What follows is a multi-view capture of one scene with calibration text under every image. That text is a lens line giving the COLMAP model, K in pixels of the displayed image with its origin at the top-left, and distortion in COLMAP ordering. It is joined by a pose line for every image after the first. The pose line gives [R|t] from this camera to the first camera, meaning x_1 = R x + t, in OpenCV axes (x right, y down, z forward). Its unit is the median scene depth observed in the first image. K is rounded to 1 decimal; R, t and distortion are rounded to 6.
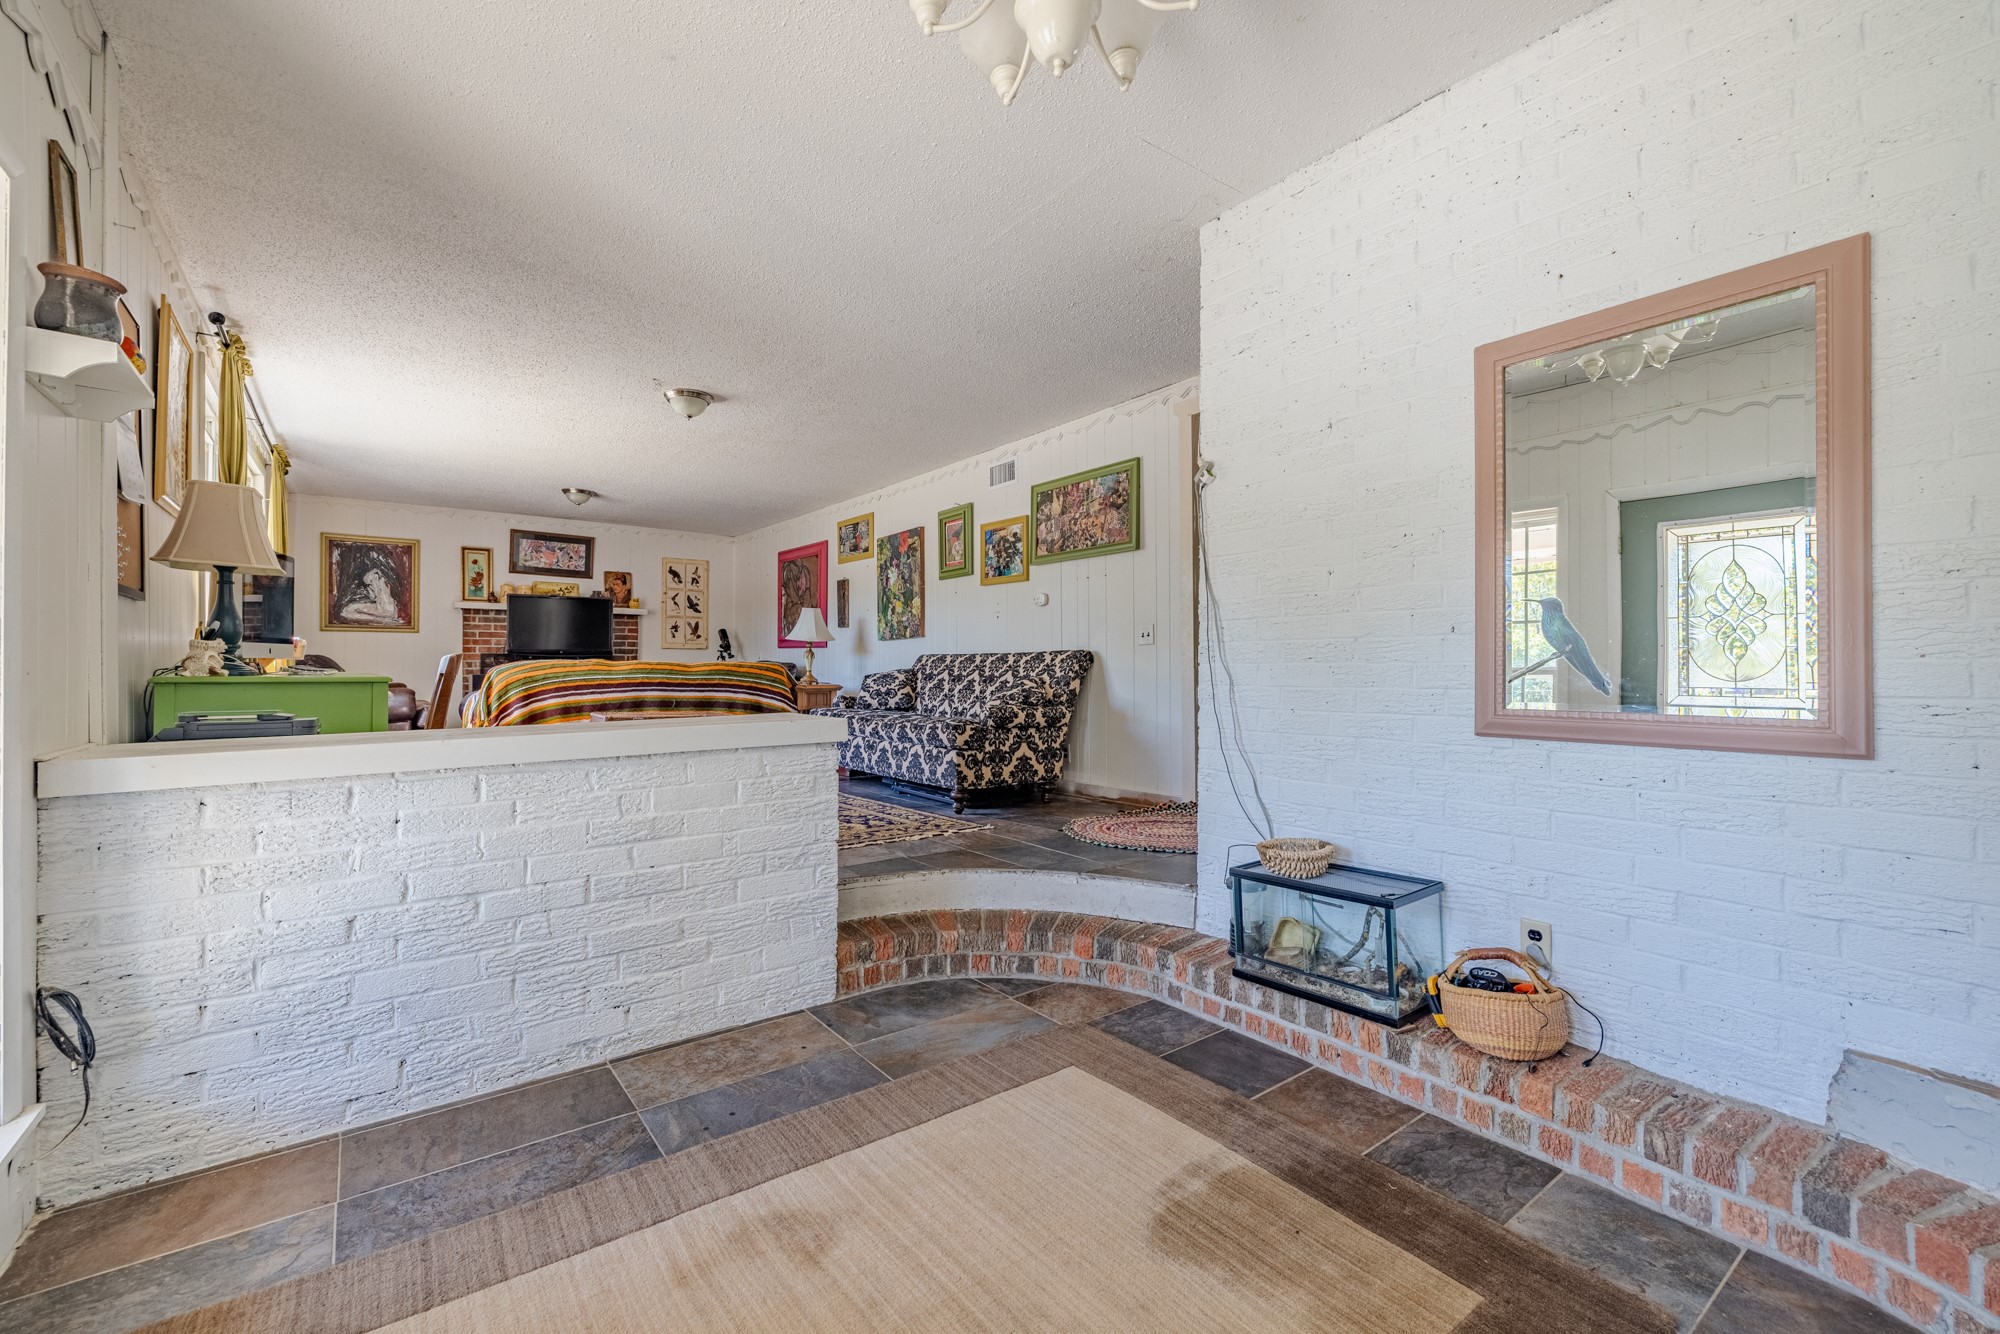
lens RADIAL K [[838.7, 0, 993.0], [0, 838.7, 667.1], [0, 0, 1]] dist [0.000916, -0.000162]
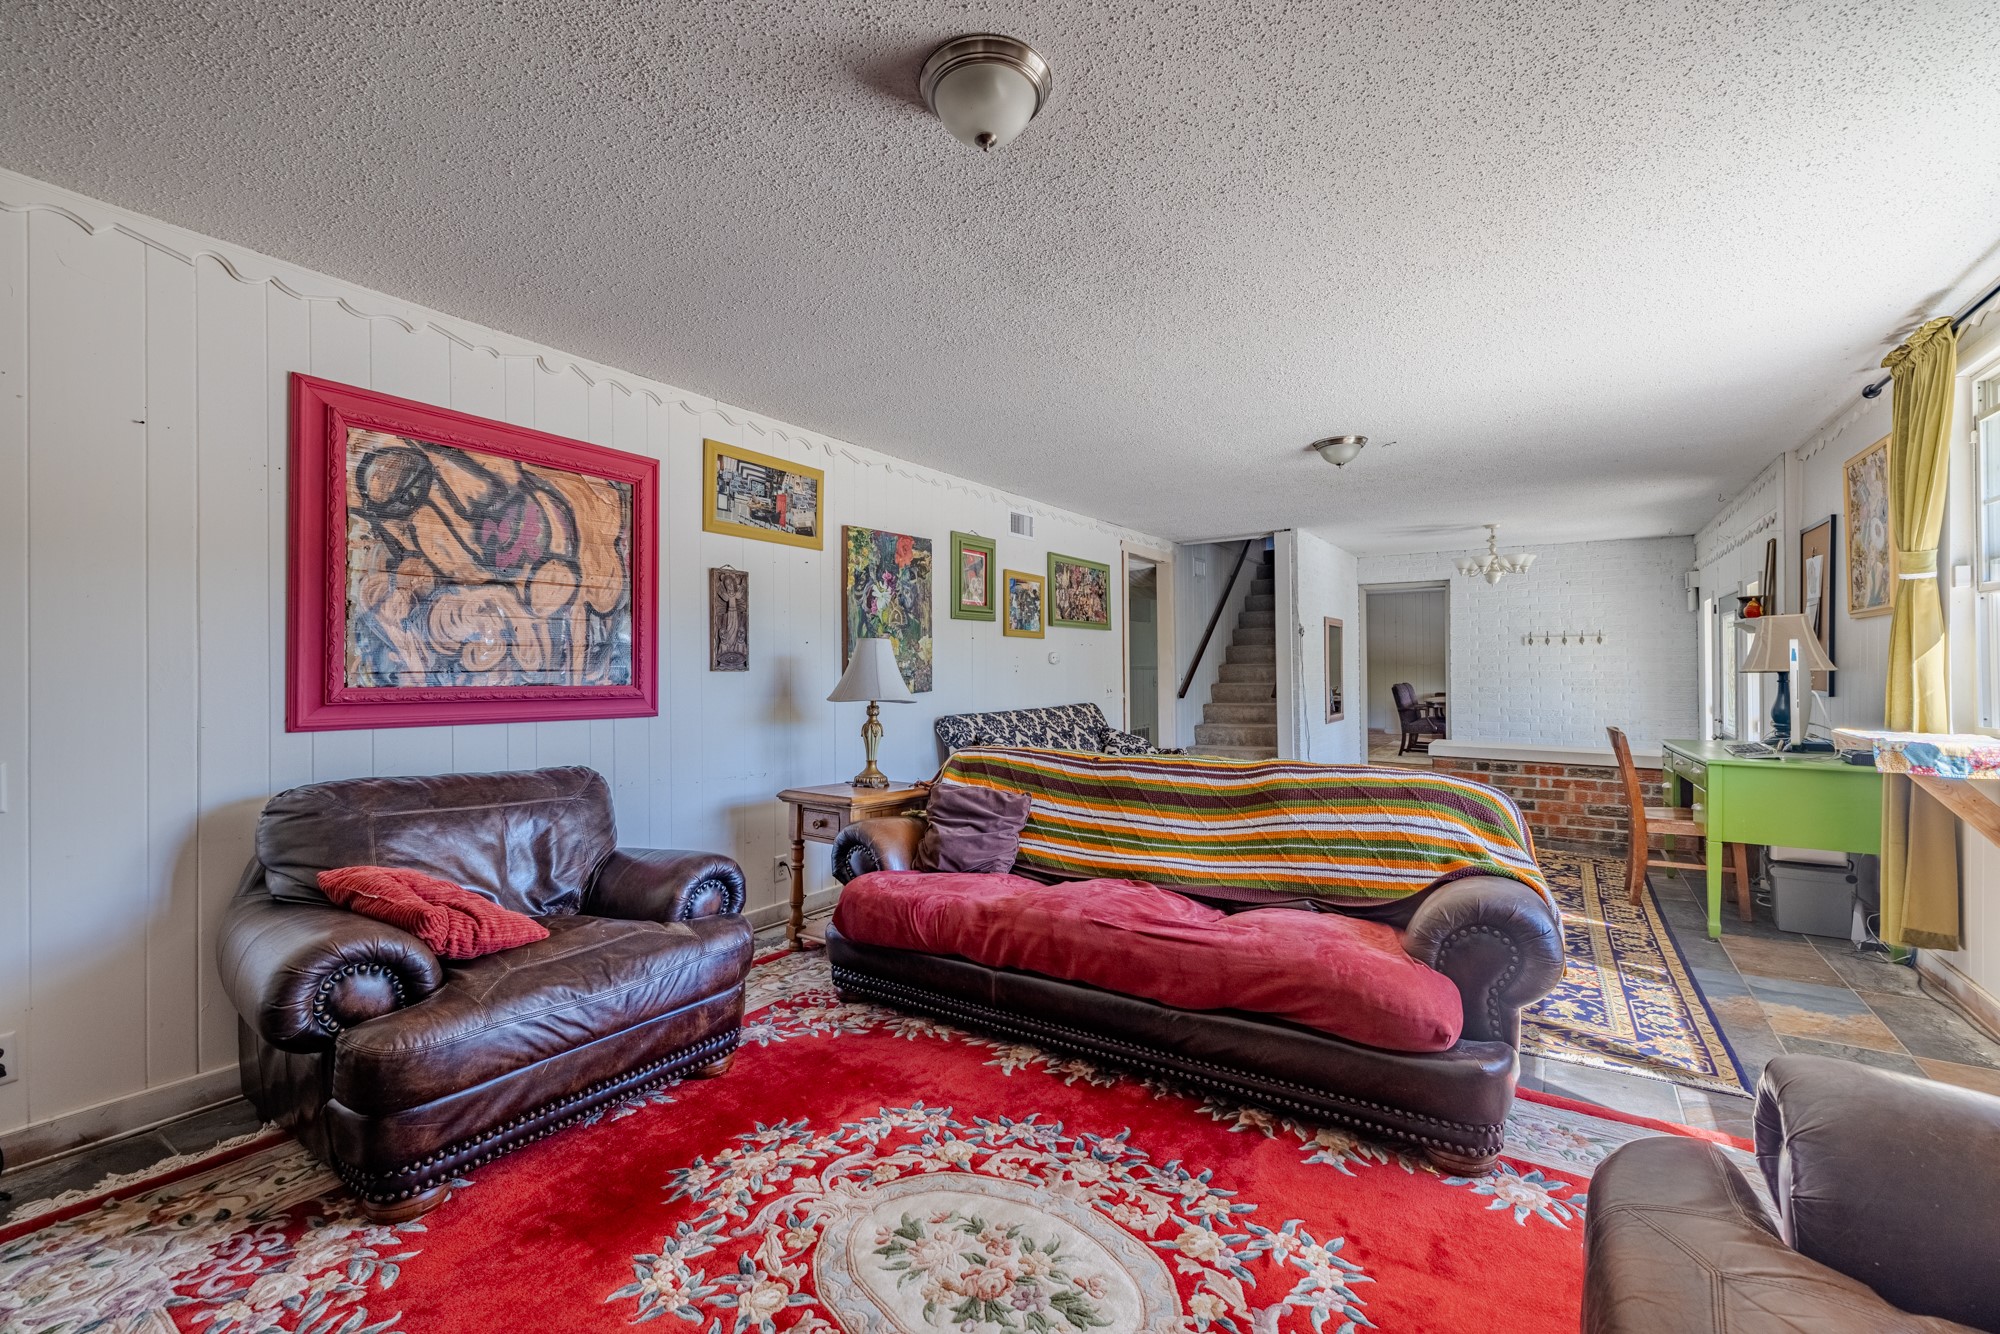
lens RADIAL K [[838.7, 0, 993.0], [0, 838.7, 667.1], [0, 0, 1]] dist [0.000916, -0.000162]
pose [[-0.333755, 0.001903, 0.942658, -0.777475], [0.005118, 0.999987, -0.000207, -0.056358], [-0.942646, 0.004755, -0.333760, 1.177464]]
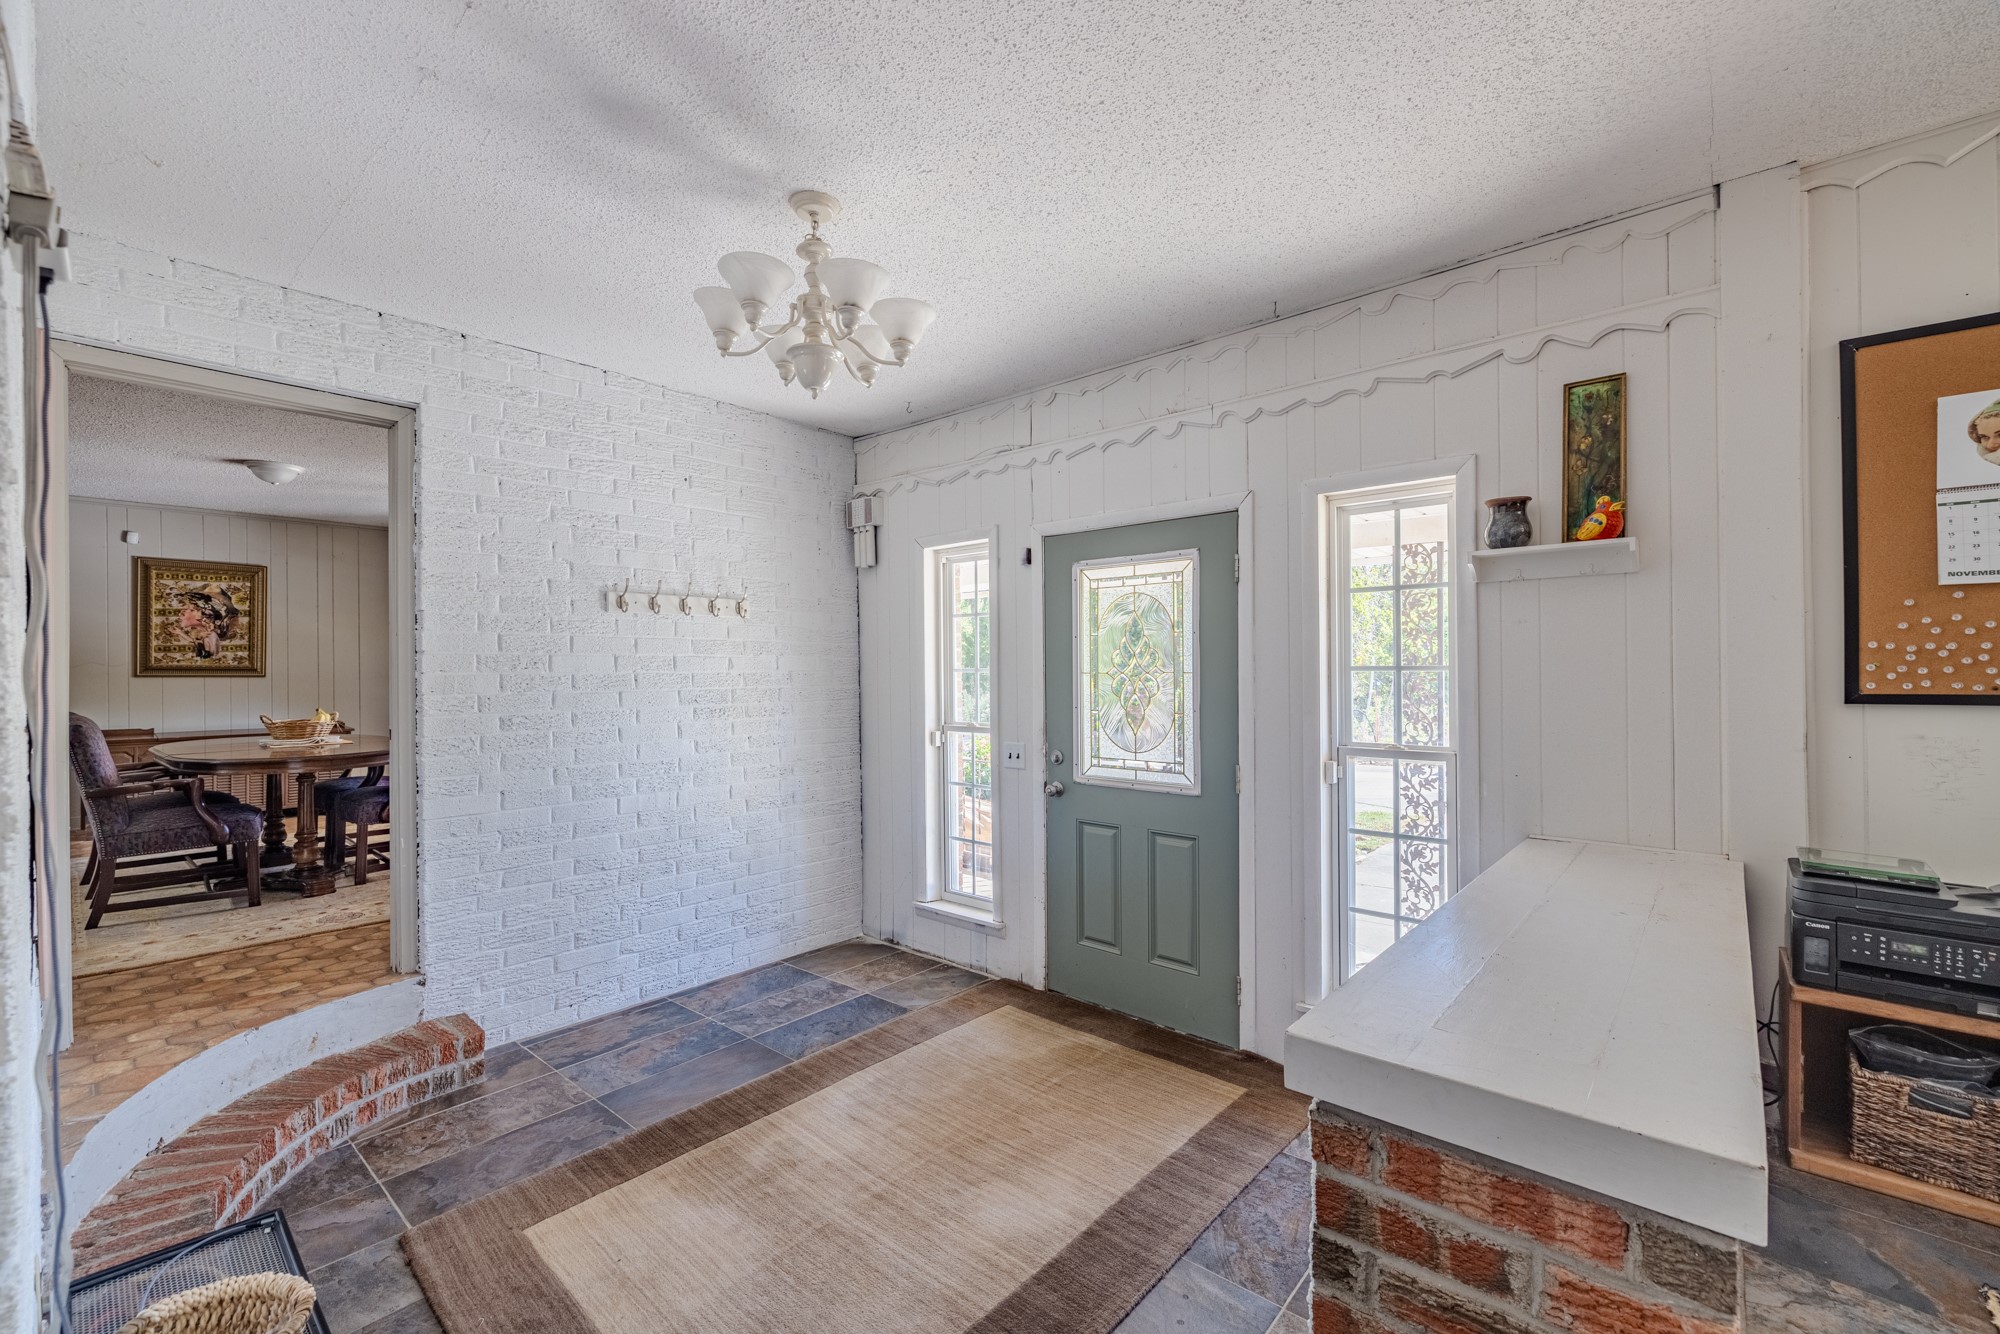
lens RADIAL K [[838.7, 0, 993.0], [0, 838.7, 667.1], [0, 0, 1]] dist [0.000916, -0.000162]
pose [[-0.978034, 0.006402, -0.208348, 0.017310], [0.007710, 0.999955, -0.005468, -0.045453], [0.208304, -0.006955, -0.978039, 0.561386]]
